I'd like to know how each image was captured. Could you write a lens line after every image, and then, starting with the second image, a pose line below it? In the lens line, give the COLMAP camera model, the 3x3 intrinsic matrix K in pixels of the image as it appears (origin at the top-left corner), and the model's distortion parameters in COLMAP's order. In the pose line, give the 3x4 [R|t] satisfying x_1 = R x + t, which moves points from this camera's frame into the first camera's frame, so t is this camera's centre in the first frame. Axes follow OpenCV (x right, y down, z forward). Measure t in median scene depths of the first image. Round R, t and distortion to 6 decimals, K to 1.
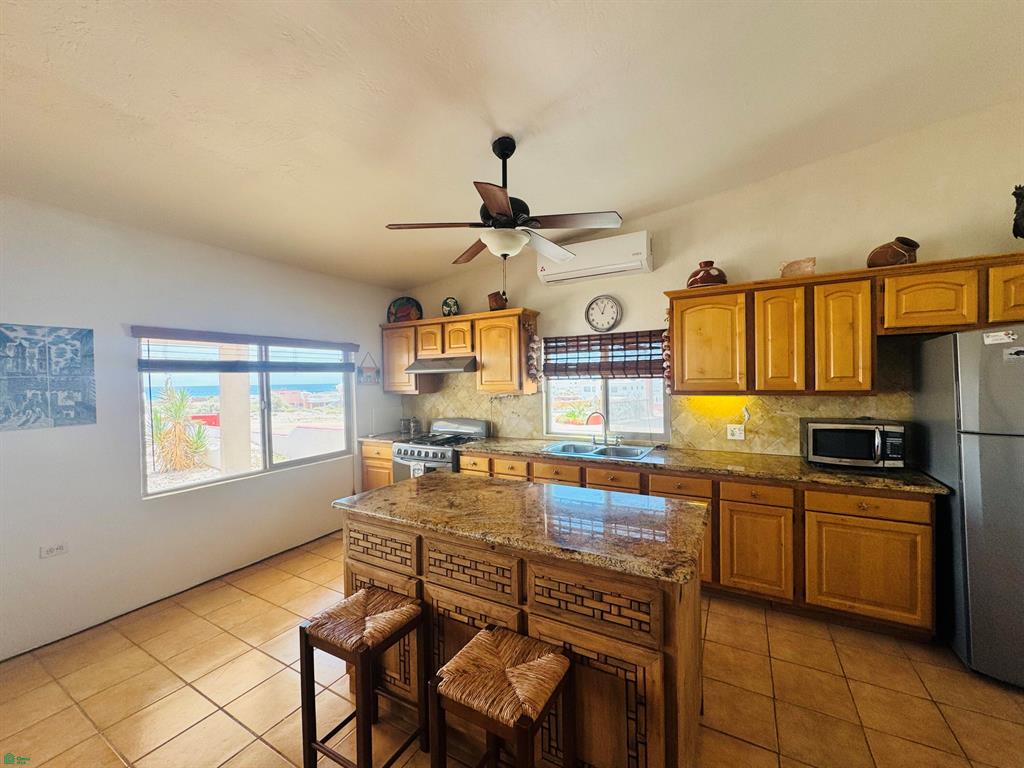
lens RADIAL K [[408.9, 0, 511.2], [0, 408.9, 382.2], [0, 0, 1]] dist [-0.002938, 0.000304]
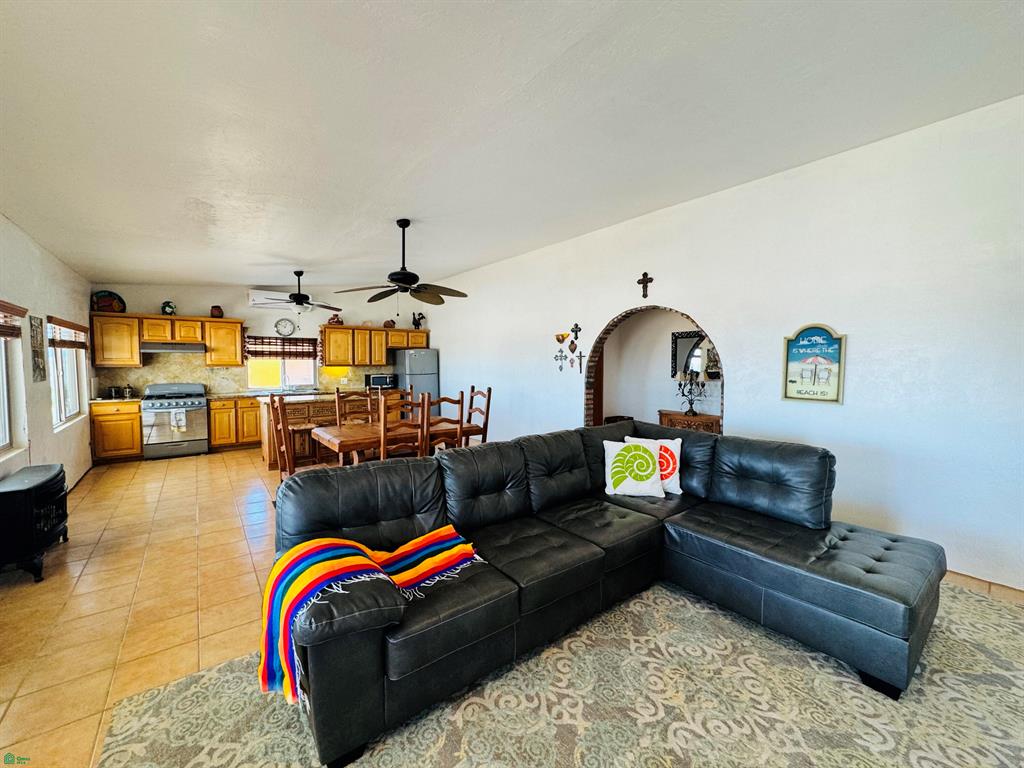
lens RADIAL K [[408.9, 0, 511.2], [0, 408.9, 382.2], [0, 0, 1]] dist [-0.002938, 0.000304]
pose [[0.380431, -0.026753, 0.924422, -1.466654], [-0.005464, 0.999499, 0.031174, 0.043218], [-0.924793, -0.016911, 0.380094, -0.982229]]
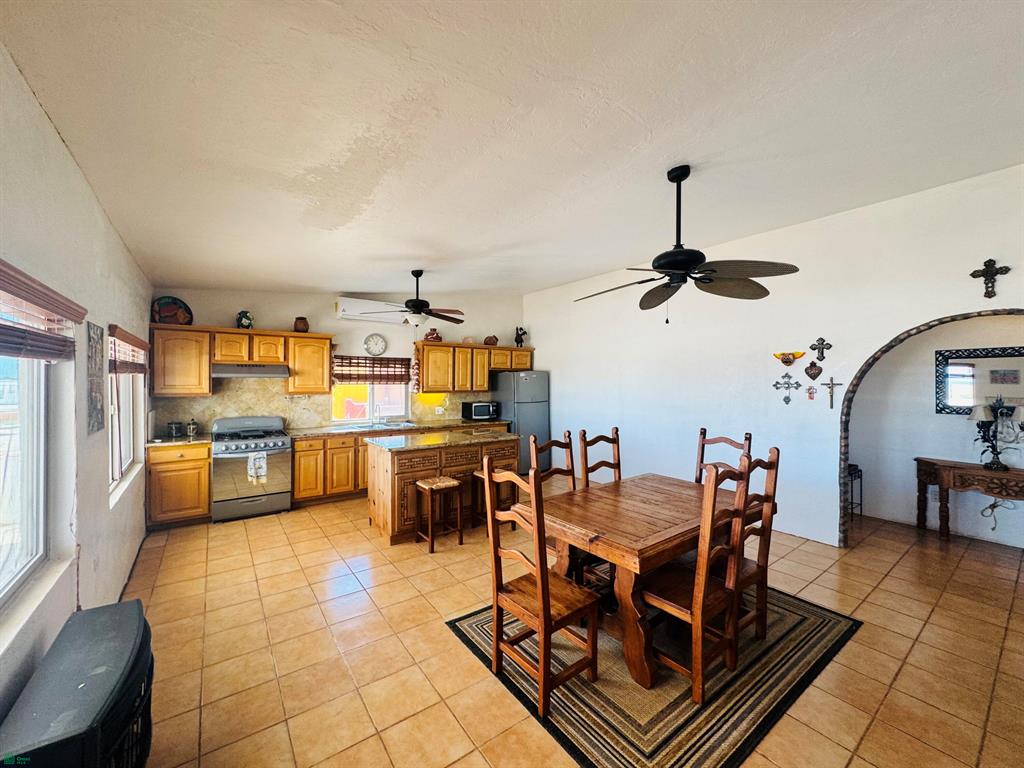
lens RADIAL K [[408.9, 0, 511.2], [0, 408.9, 382.2], [0, 0, 1]] dist [-0.002938, 0.000304]
pose [[0.405054, 0.015947, 0.914154, -1.245494], [-0.007040, 0.999873, -0.014323, 0.003225], [-0.914266, -0.000634, 0.405114, -0.195092]]
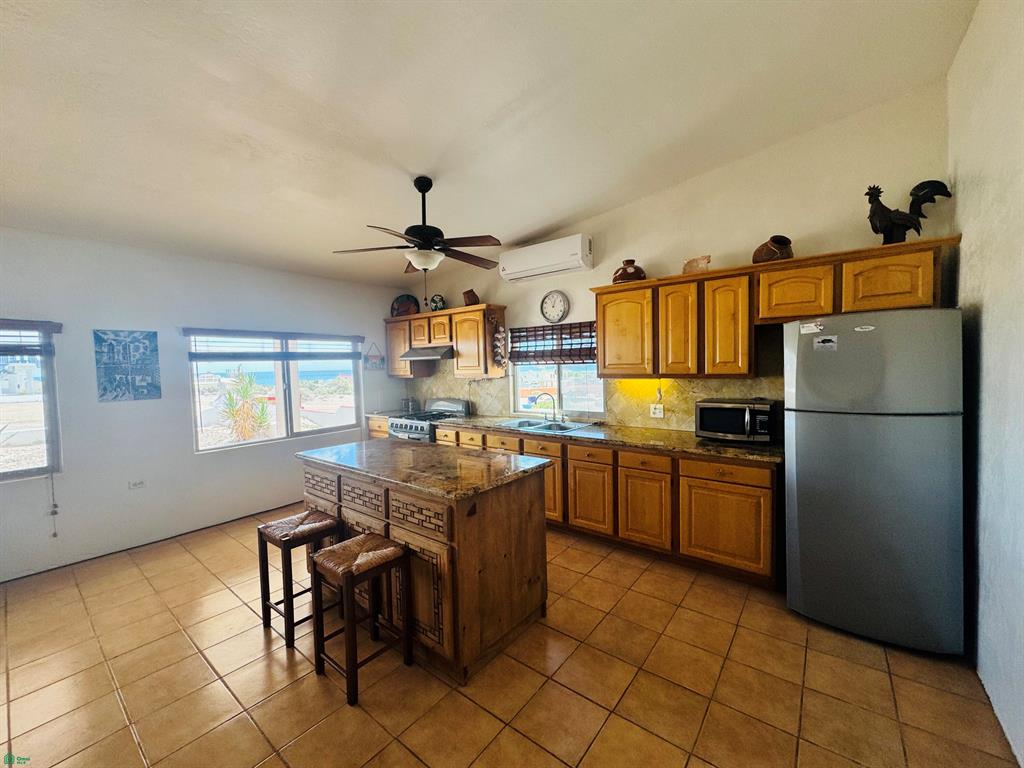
lens RADIAL K [[408.9, 0, 511.2], [0, 408.9, 382.2], [0, 0, 1]] dist [-0.002938, 0.000304]
pose [[0.988816, 0.001033, -0.149140, 0.325589], [0.004617, 0.999285, 0.037534, -0.001698], [0.149072, -0.037803, 0.988103, -0.178091]]
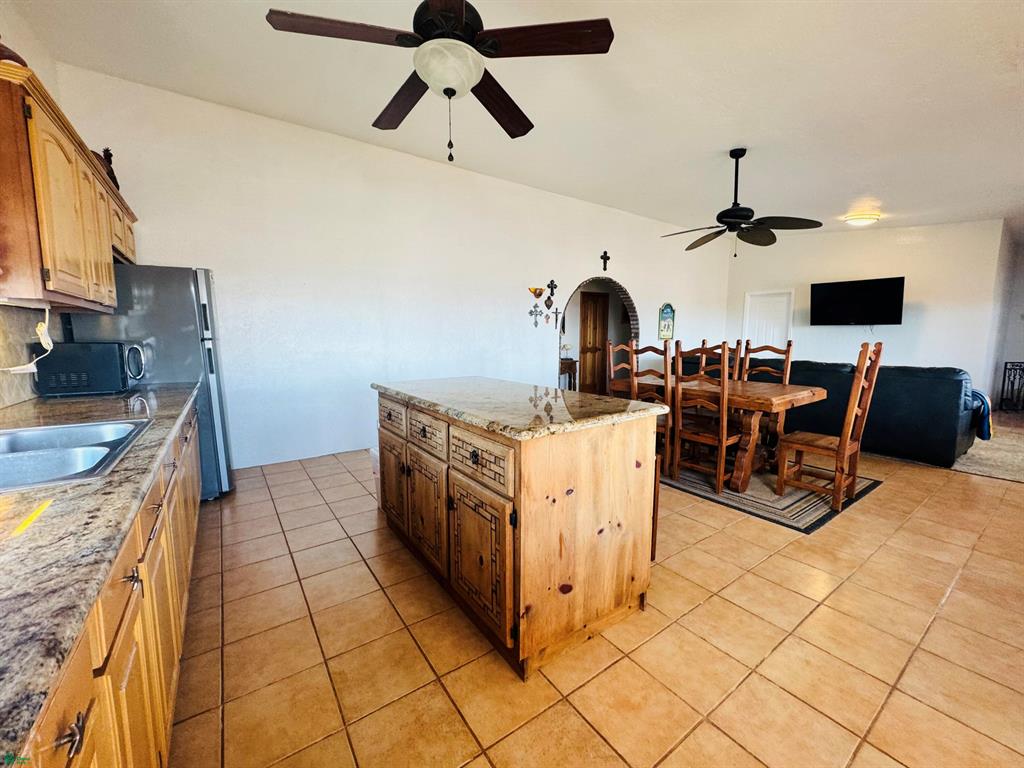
lens RADIAL K [[408.9, 0, 511.2], [0, 408.9, 382.2], [0, 0, 1]] dist [-0.002938, 0.000304]
pose [[-0.906051, -0.027203, 0.422293, -0.317992], [0.022169, 0.993510, 0.111564, 0.087771], [-0.422588, 0.110445, -0.899568, 1.214935]]
